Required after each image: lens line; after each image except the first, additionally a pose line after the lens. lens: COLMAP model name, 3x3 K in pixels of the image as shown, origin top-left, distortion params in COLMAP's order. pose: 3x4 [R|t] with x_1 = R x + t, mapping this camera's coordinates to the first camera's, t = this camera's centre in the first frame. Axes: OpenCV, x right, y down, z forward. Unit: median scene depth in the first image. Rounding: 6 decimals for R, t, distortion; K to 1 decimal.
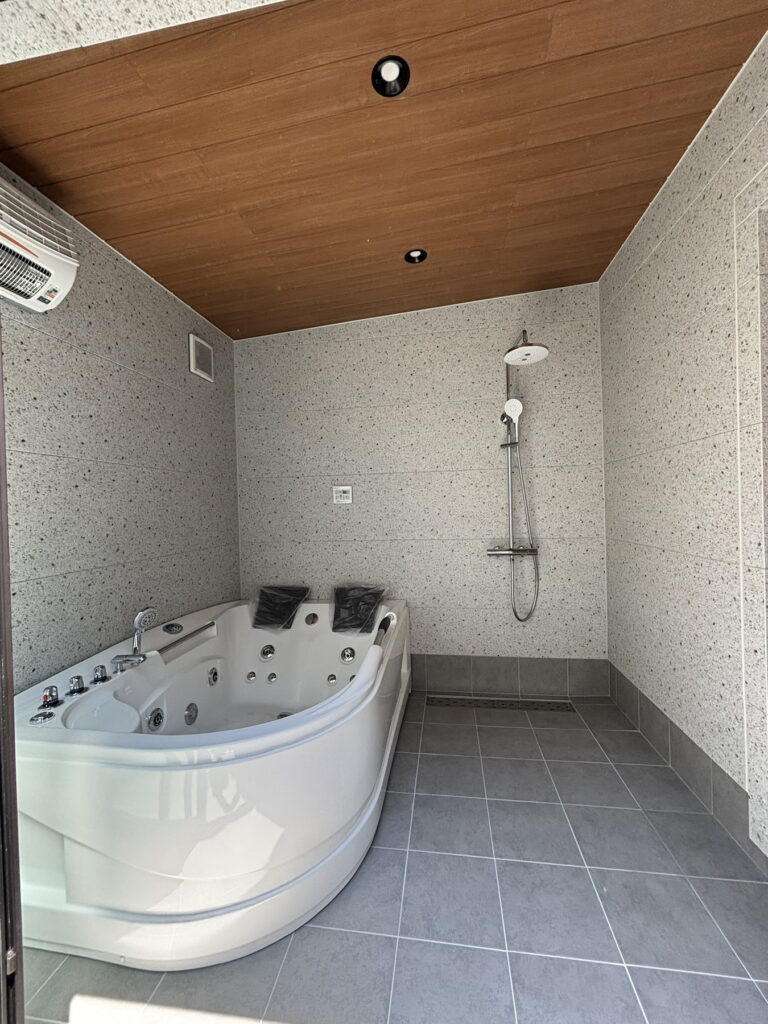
lens RADIAL K [[411.8, 0, 384.0], [0, 411.8, 512.0], [0, 0, 1]] dist [0.000478, -0.000332]
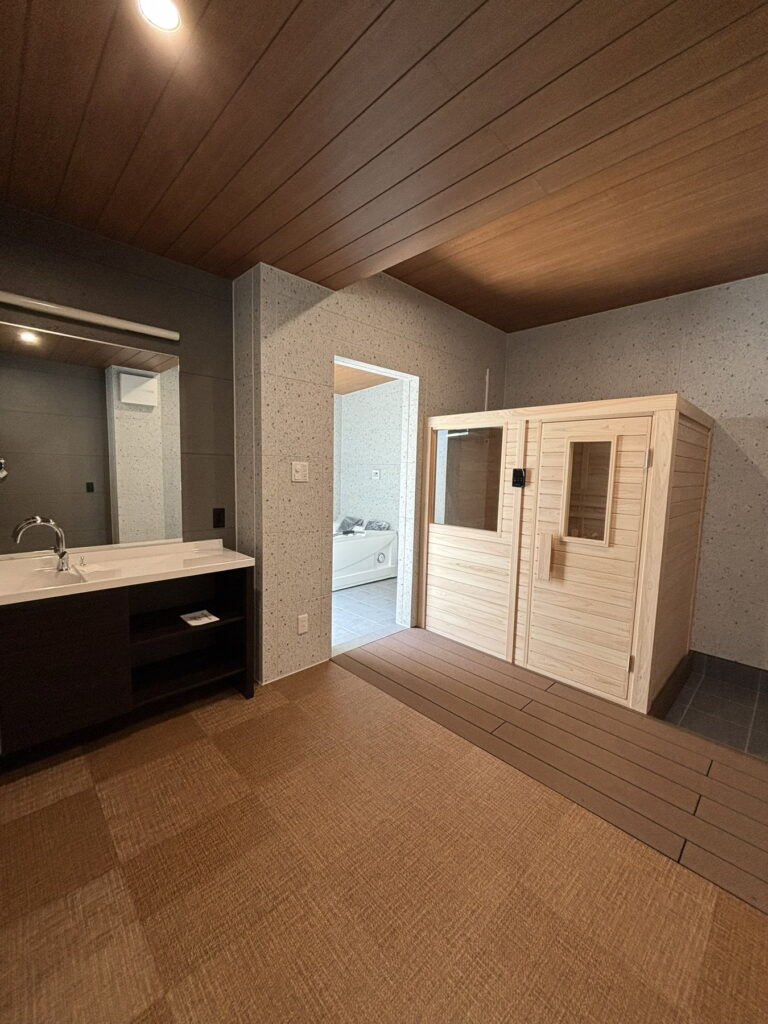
lens RADIAL K [[411.8, 0, 384.0], [0, 411.8, 512.0], [0, 0, 1]] dist [0.000478, -0.000332]
pose [[0.795743, 0.114353, -0.594741, 1.429231], [-0.055403, 0.991640, 0.116538, -0.121354], [0.603095, -0.059783, 0.795426, -0.708819]]
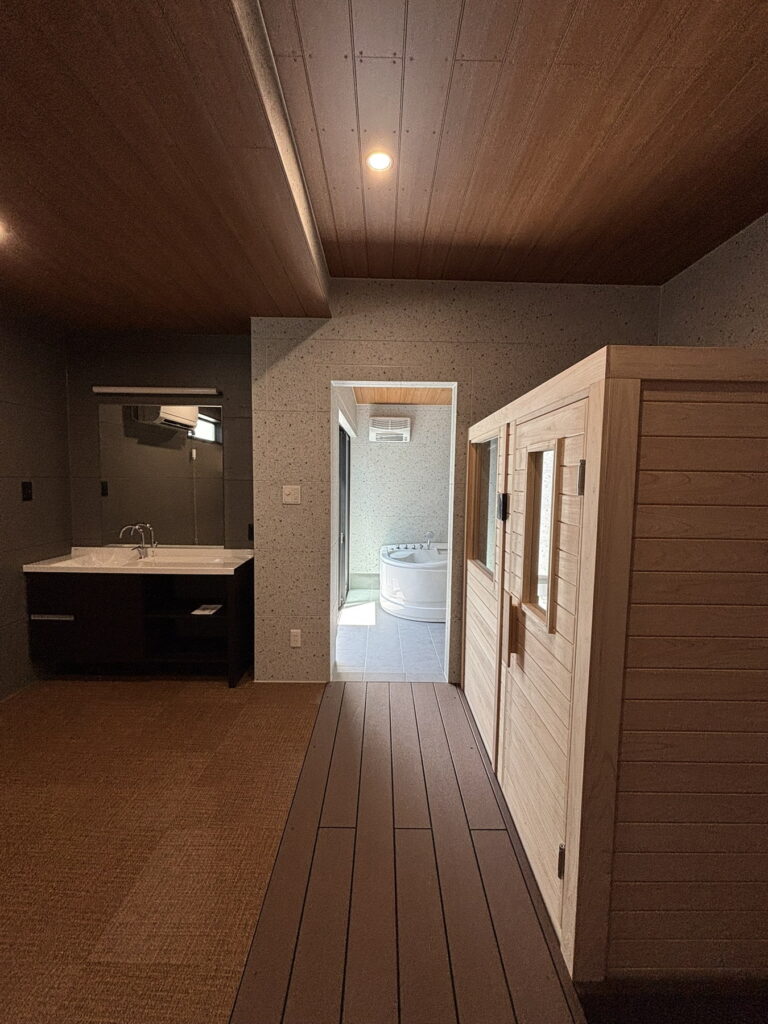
lens RADIAL K [[411.8, 0, 384.0], [0, 411.8, 512.0], [0, 0, 1]] dist [0.000478, -0.000332]
pose [[0.154115, 0.111011, -0.981797, 1.814498], [-0.027993, 0.993760, 0.107969, -0.177000], [0.987656, 0.010843, 0.156260, 0.165641]]
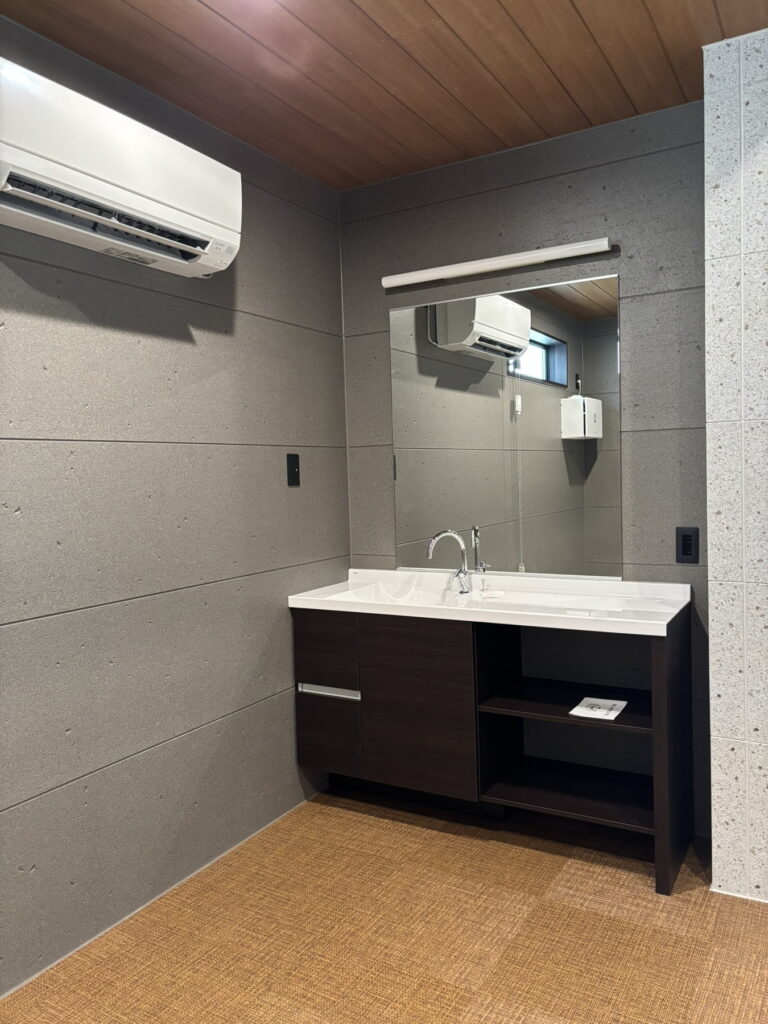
lens RADIAL K [[774.9, 0, 392.5], [0, 774.9, 511.1], [0, 0, 1]] dist [0.056208, -0.069336]
pose [[-0.361491, 0.089280, -0.928091, 1.631990], [0.034681, 0.996004, 0.082305, -0.107696], [0.931730, -0.002435, -0.363143, -0.046357]]
